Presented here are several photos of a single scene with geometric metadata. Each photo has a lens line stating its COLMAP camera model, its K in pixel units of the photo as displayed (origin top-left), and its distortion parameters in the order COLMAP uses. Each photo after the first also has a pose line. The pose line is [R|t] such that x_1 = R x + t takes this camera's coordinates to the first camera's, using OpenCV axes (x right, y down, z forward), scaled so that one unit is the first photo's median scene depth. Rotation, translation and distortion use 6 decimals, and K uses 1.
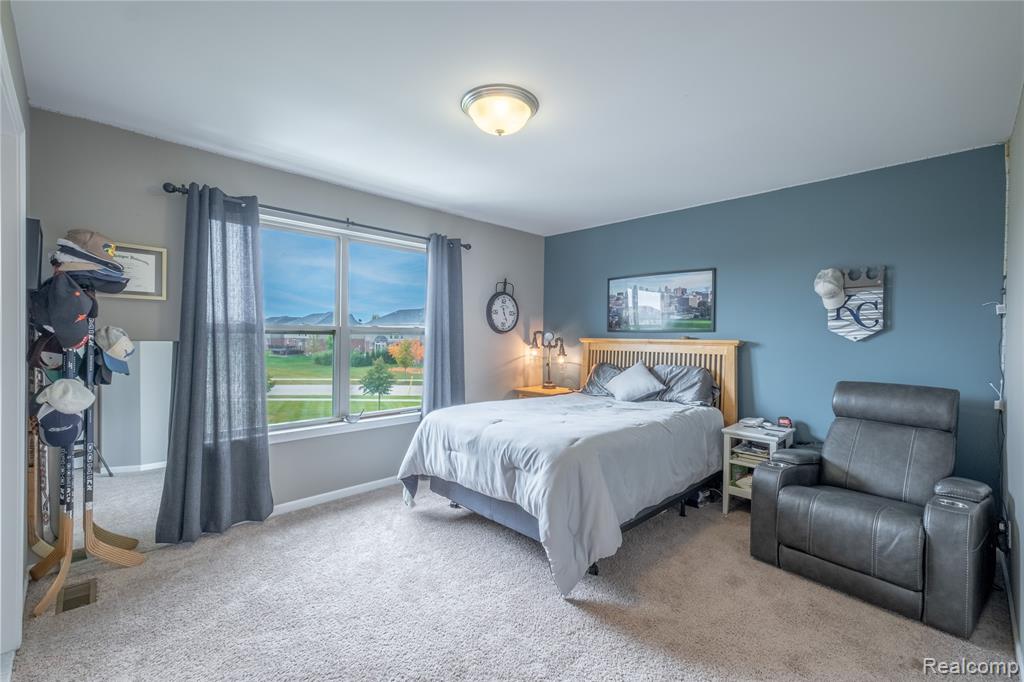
lens RADIAL K [[443.6, 0, 513.1], [0, 443.6, 336.6], [0, 0, 1]] dist [0.005528, -0.001054]
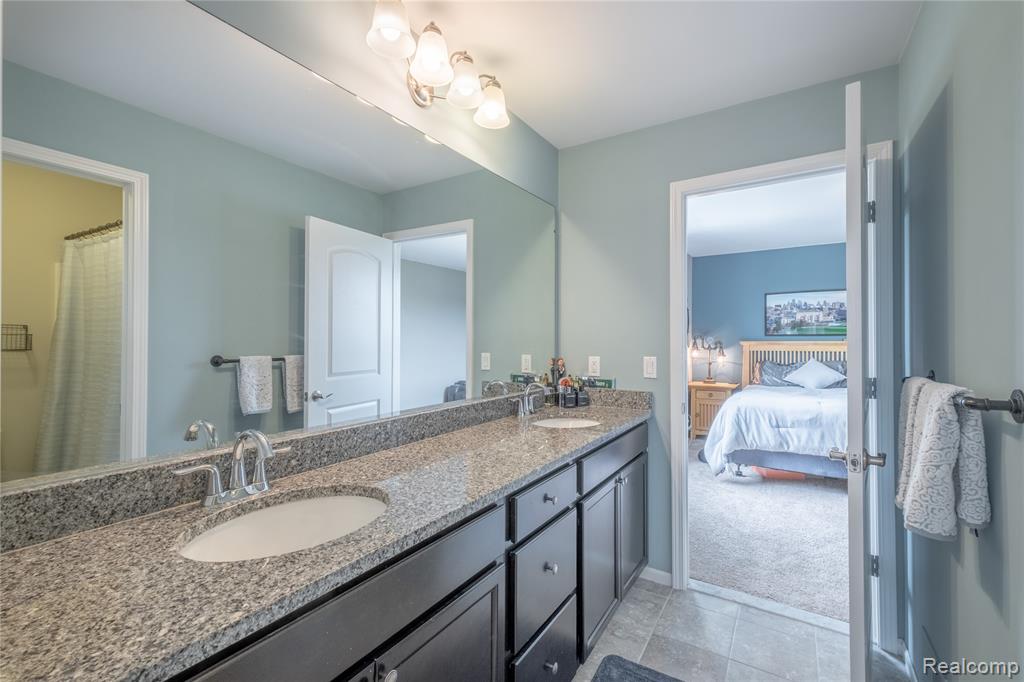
lens RADIAL K [[443.6, 0, 508.6], [0, 443.6, 342.4], [0, 0, 1]] dist [0.005528, -0.001054]
pose [[0.973602, -0.008405, 0.228098, -0.793426], [0.008748, 0.999962, -0.000491, 0.001324], [-0.228085, 0.002473, 0.973638, -0.055237]]
